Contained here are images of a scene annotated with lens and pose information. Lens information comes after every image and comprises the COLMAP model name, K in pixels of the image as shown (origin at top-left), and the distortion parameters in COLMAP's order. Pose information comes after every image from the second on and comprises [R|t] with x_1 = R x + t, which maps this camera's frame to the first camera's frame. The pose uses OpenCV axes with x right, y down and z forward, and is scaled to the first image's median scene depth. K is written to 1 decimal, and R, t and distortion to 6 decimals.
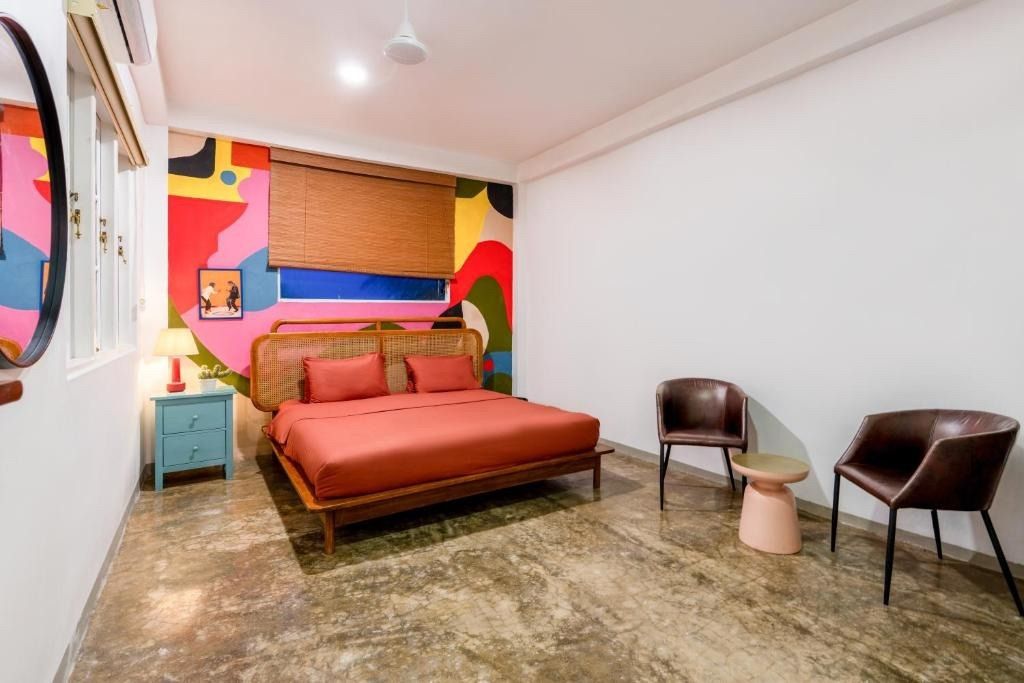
lens RADIAL K [[486.9, 0, 509.6], [0, 486.9, 320.8], [0, 0, 1]] dist [-0.003942, 0.000648]
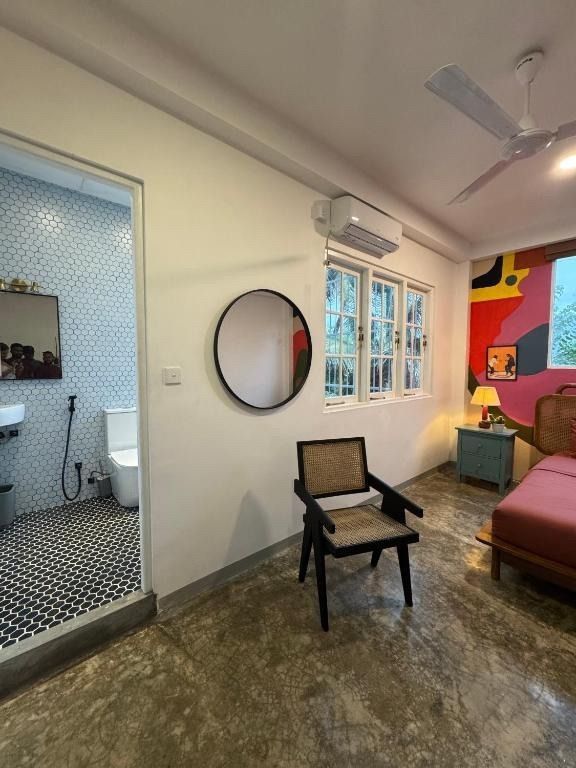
lens RADIAL K [[310.9, 0, 296.0], [0, 310.9, 383.7], [0, 0, 1]] dist [-0.000006, 0.000029]
pose [[0.165740, 0.073497, -0.983427, 0.239785], [-0.012733, 0.997295, 0.072387, -0.055607], [0.986087, 0.000525, 0.166227, 0.247151]]
